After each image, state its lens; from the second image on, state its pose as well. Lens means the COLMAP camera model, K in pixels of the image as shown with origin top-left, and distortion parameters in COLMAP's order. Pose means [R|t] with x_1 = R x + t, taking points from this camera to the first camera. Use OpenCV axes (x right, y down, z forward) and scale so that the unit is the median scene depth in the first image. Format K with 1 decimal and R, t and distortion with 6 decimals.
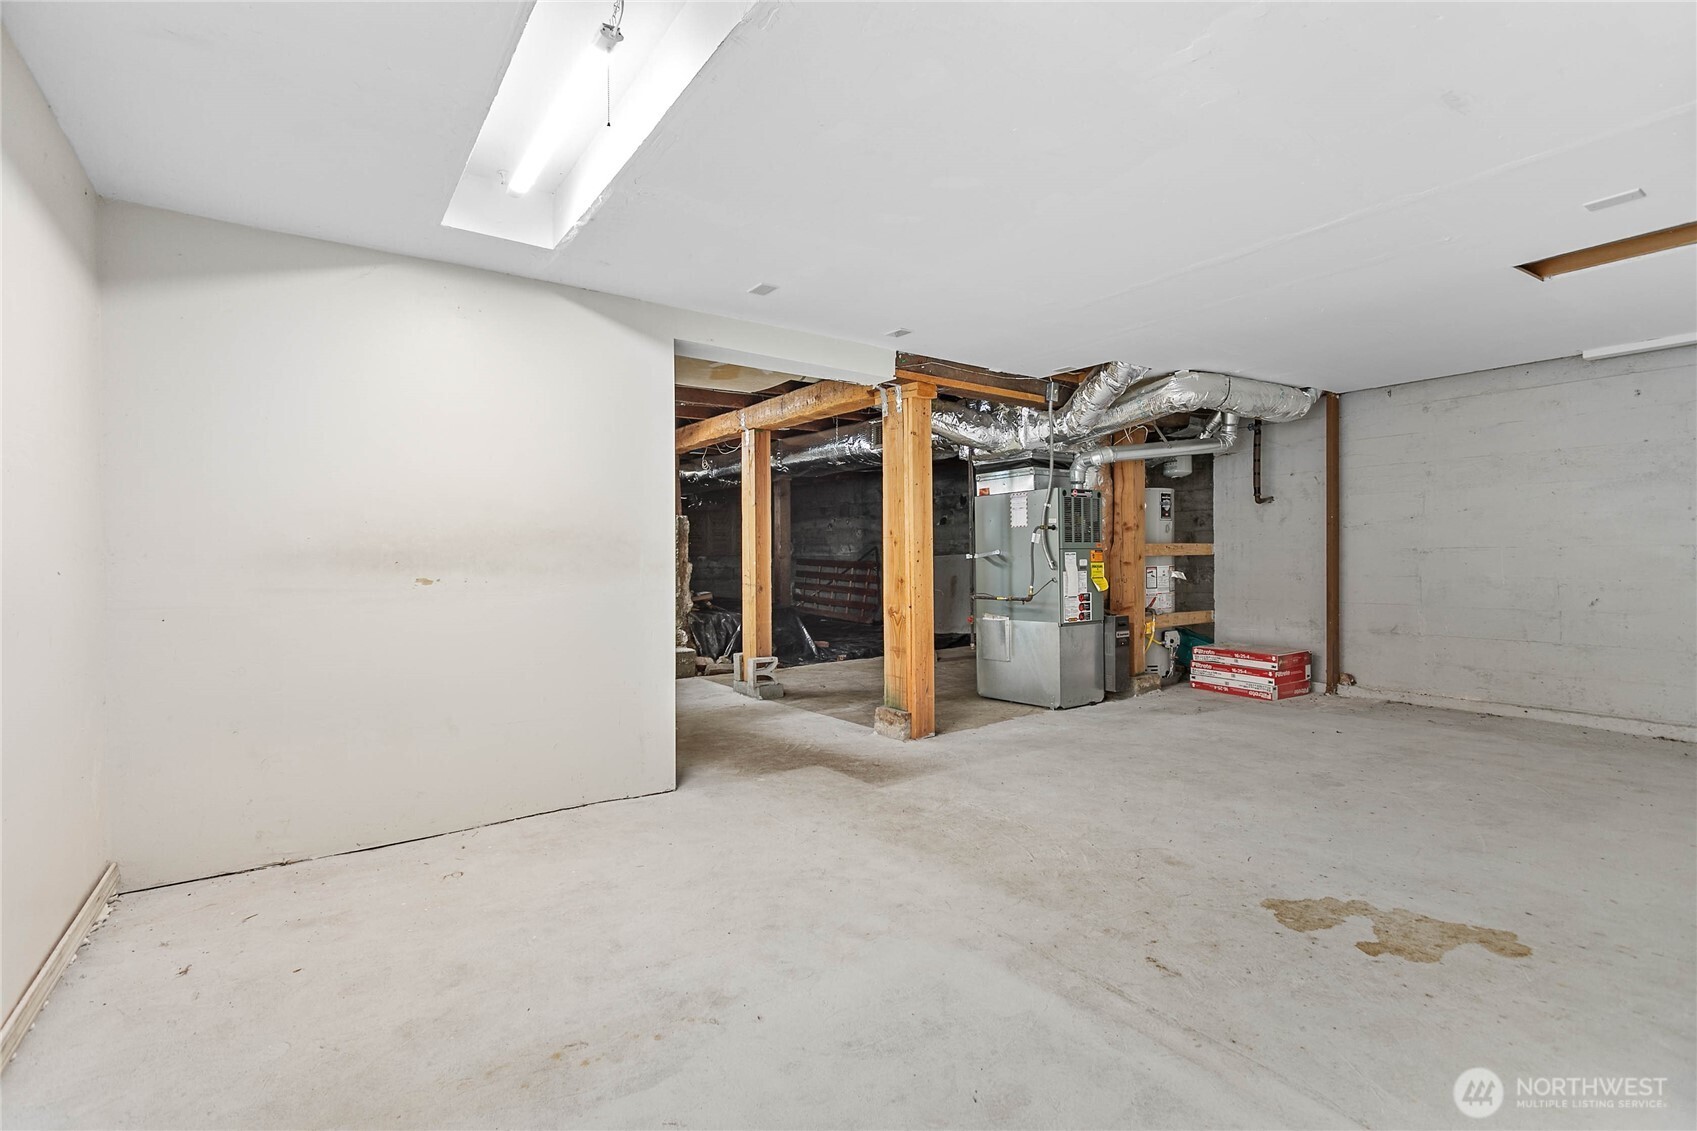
lens RADIAL K [[807.8, 0, 847.4], [0, 807.8, 567.9], [0, 0, 1]] dist [0.005837, -0.001080]
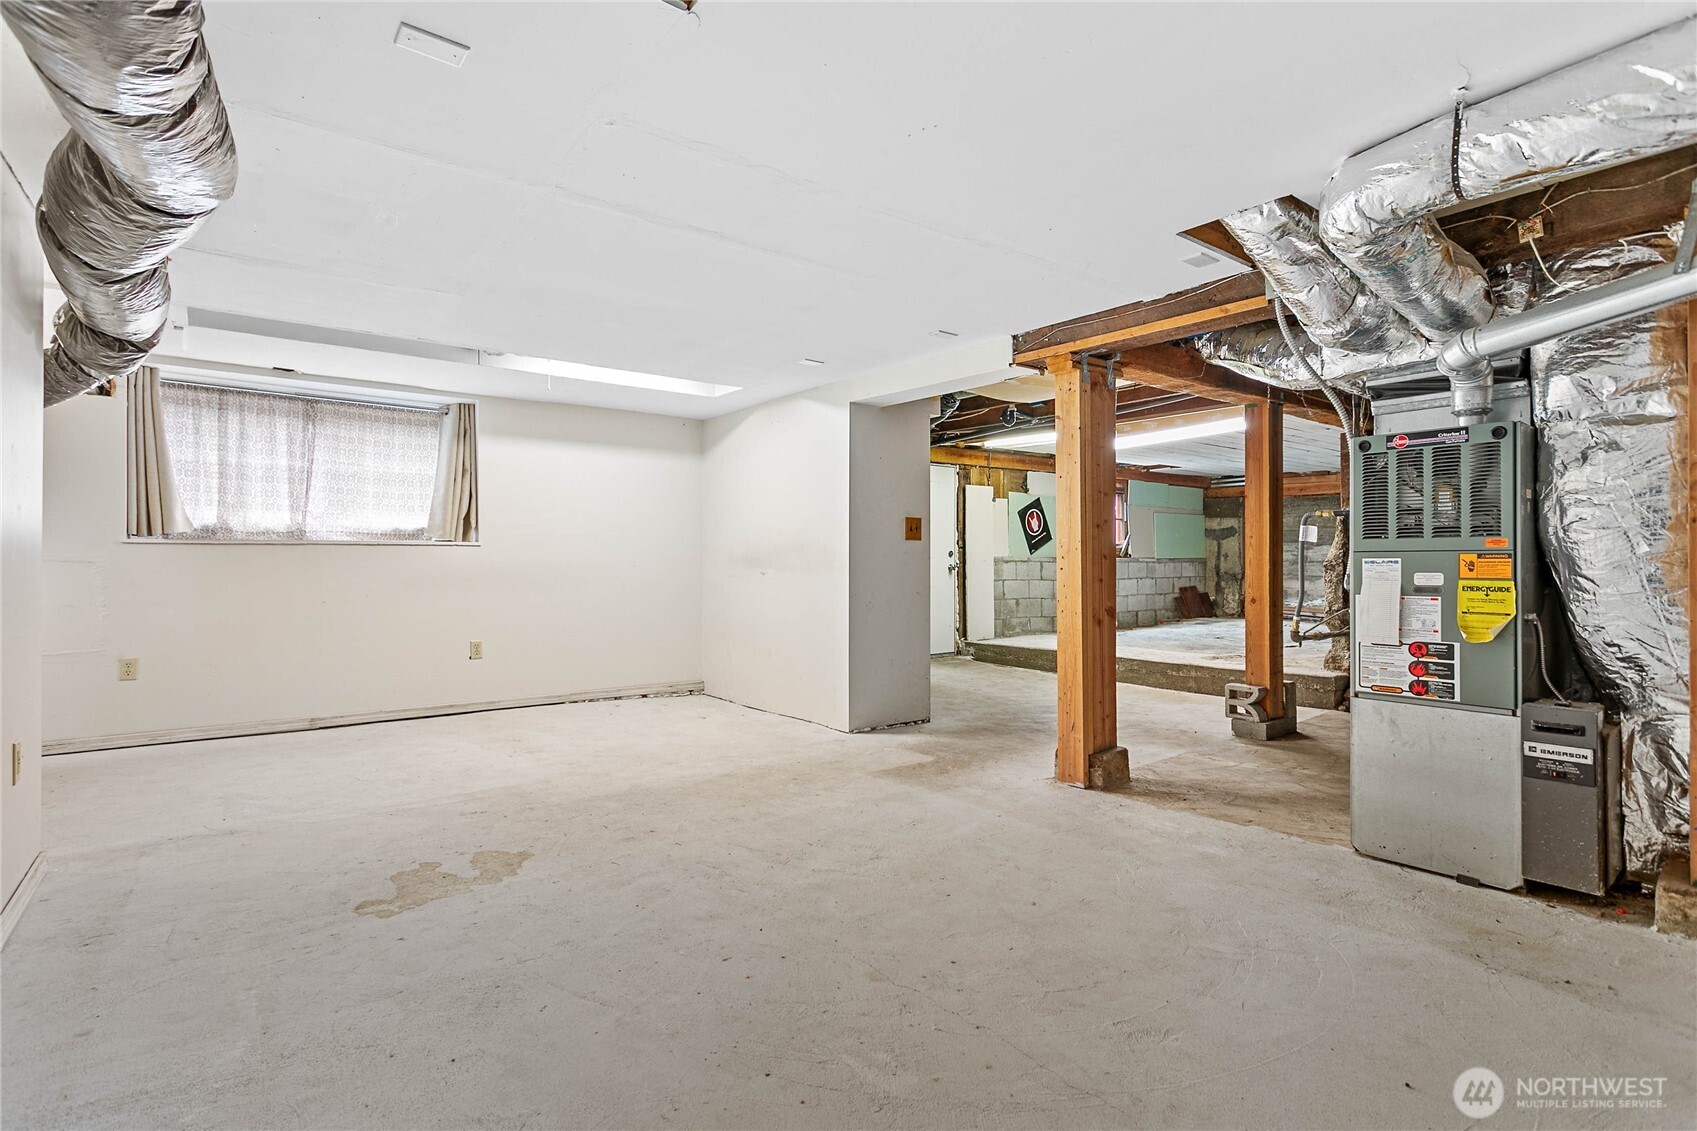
lens RADIAL K [[807.8, 0, 847.0], [0, 807.8, 559.2], [0, 0, 1]] dist [0.005837, -0.001080]
pose [[0.033051, 0.006581, -0.999432, 0.782635], [-0.009873, 0.999932, 0.006257, -0.018664], [0.999405, 0.009661, 0.033114, 0.642528]]
